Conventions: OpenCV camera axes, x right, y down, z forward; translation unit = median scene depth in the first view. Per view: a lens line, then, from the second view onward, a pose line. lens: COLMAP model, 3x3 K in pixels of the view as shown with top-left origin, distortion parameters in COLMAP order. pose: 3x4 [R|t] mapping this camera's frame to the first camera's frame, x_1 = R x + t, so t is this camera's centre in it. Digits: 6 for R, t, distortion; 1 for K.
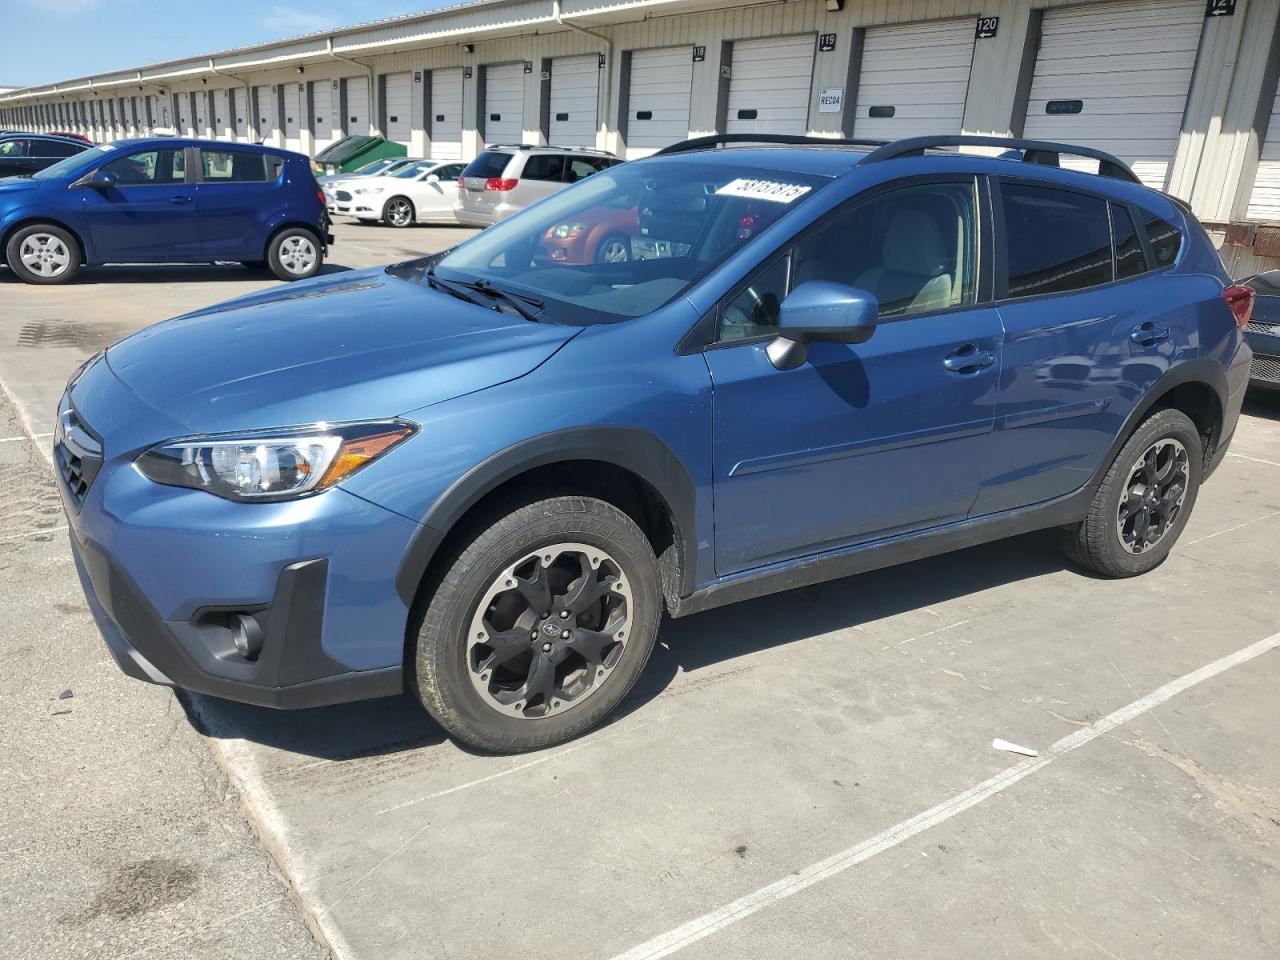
lens RADIAL K [[991.2, 0, 643.6], [0, 991.2, 482.8], [0, 0, 1]] dist [-0.001129, 0.002318]
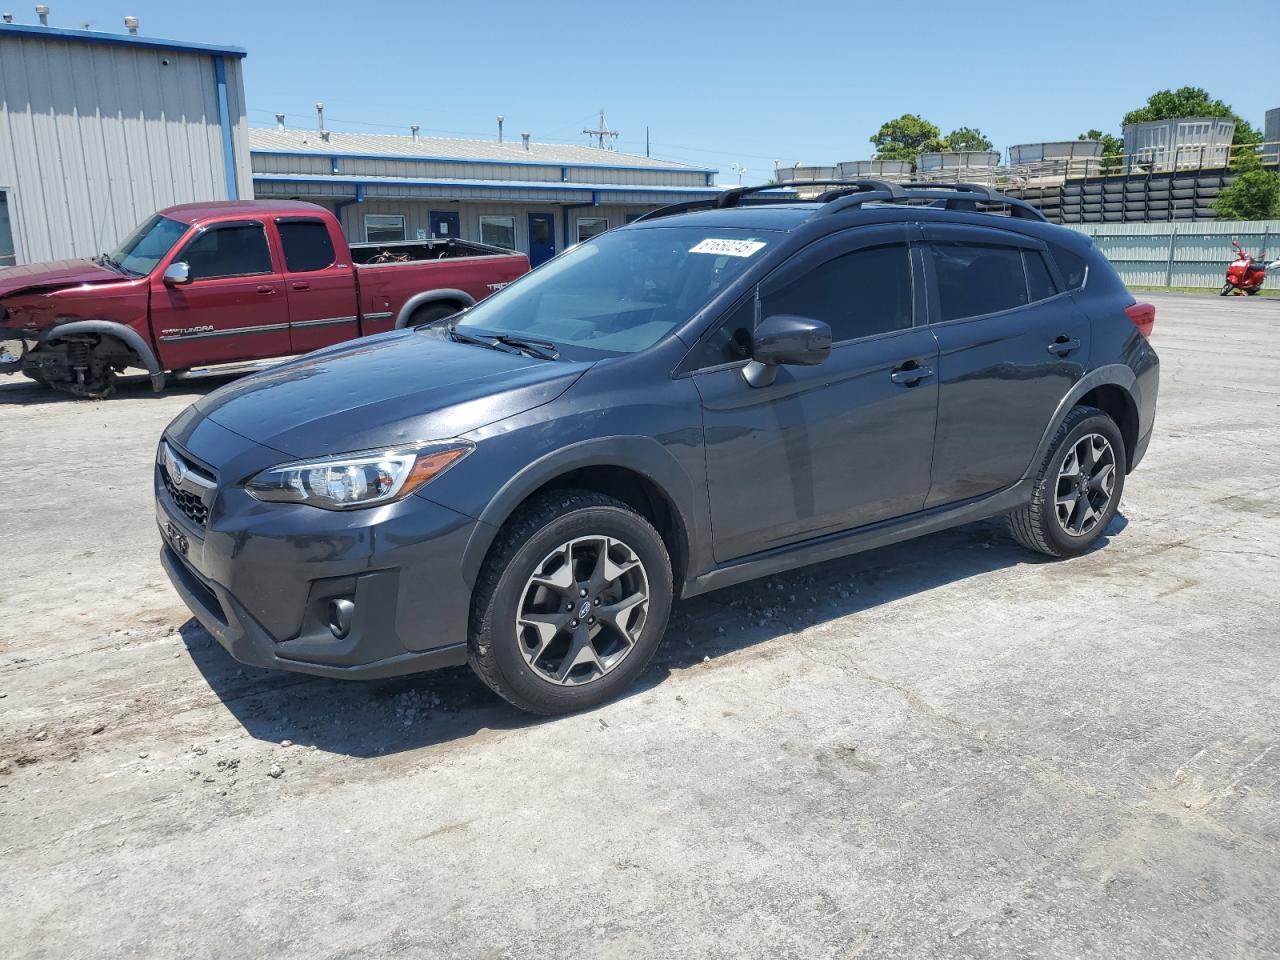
lens RADIAL K [[1061.2, 0, 635.0], [0, 1061.2, 477.2], [0, 0, 1]] dist [0.075839, 0.000639]
pose [[0.997734, -0.060822, 0.028766, -0.059673], [0.062904, 0.994961, -0.078078, 0.099485], [-0.023872, 0.079711, 0.996532, -0.341240]]
